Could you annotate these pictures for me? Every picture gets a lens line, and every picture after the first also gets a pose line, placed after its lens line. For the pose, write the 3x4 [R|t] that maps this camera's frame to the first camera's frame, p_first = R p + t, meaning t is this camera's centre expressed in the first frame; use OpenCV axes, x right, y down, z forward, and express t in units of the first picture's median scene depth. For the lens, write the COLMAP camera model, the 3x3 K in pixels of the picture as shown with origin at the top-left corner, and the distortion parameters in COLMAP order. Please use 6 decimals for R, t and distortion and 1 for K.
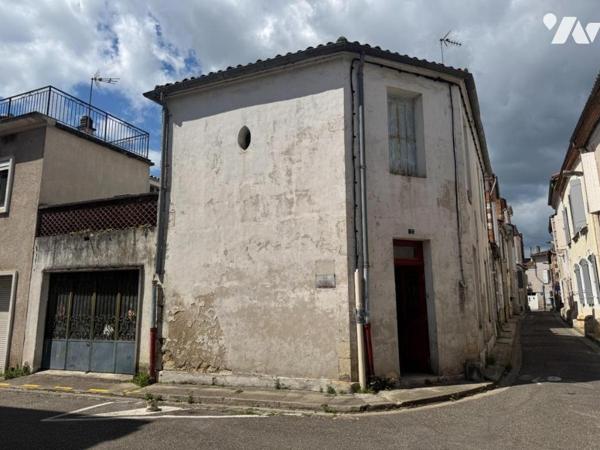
lens RADIAL K [[464.3, 0, 301.0], [0, 464.3, 223.2], [0, 0, 1]] dist [0.014395, 0.000082]
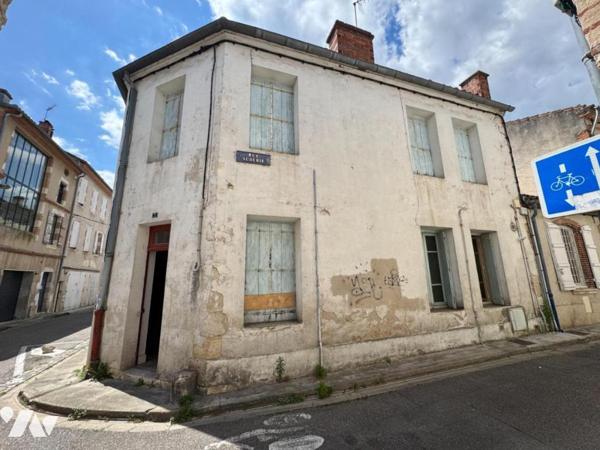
lens RADIAL K [[248.2, 0, 297.2], [0, 248.2, 224.4], [0, 0, 1]] dist [-0.003456, -0.000113]
pose [[0.696366, -0.156094, -0.700506, 0.792641], [0.138549, 0.986939, -0.082190, 0.119024], [0.704187, -0.039820, 0.708898, 0.834249]]
